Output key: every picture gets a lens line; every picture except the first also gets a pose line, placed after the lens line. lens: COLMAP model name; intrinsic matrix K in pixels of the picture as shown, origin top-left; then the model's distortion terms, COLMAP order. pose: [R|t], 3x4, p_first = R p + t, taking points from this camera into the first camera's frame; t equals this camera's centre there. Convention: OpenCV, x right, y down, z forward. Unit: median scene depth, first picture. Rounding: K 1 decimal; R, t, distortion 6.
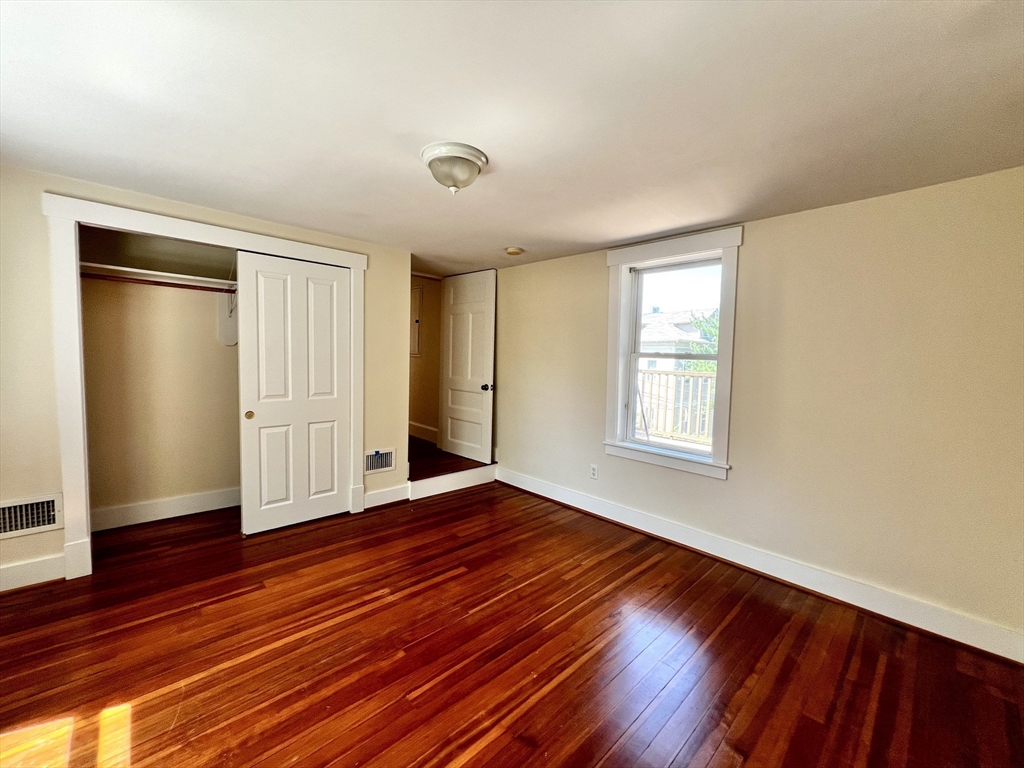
lens RADIAL K [[421.4, 0, 512.0], [0, 421.4, 384.0], [0, 0, 1]] dist [-0.001090, 0.000202]
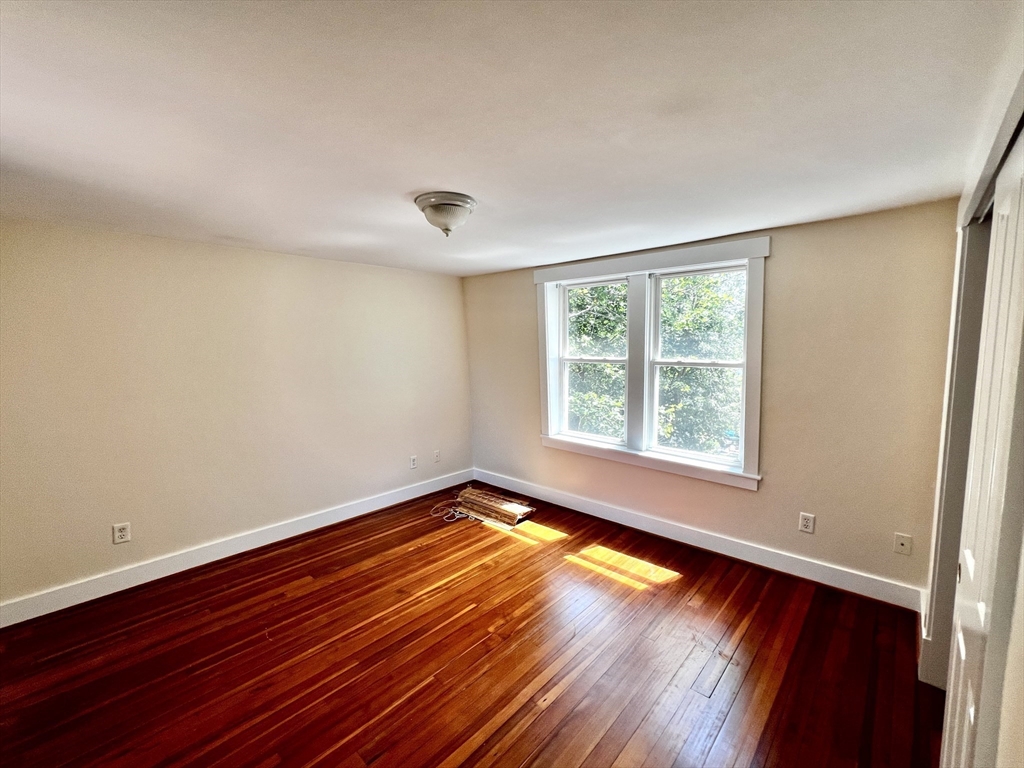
lens RADIAL K [[421.4, 0, 512.0], [0, 421.4, 384.0], [0, 0, 1]] dist [-0.001090, 0.000202]
pose [[-0.997509, -0.014551, -0.069025, -0.200846], [-0.025325, 0.987131, 0.157893, -0.221775], [0.065839, 0.159248, -0.985041, 1.822049]]
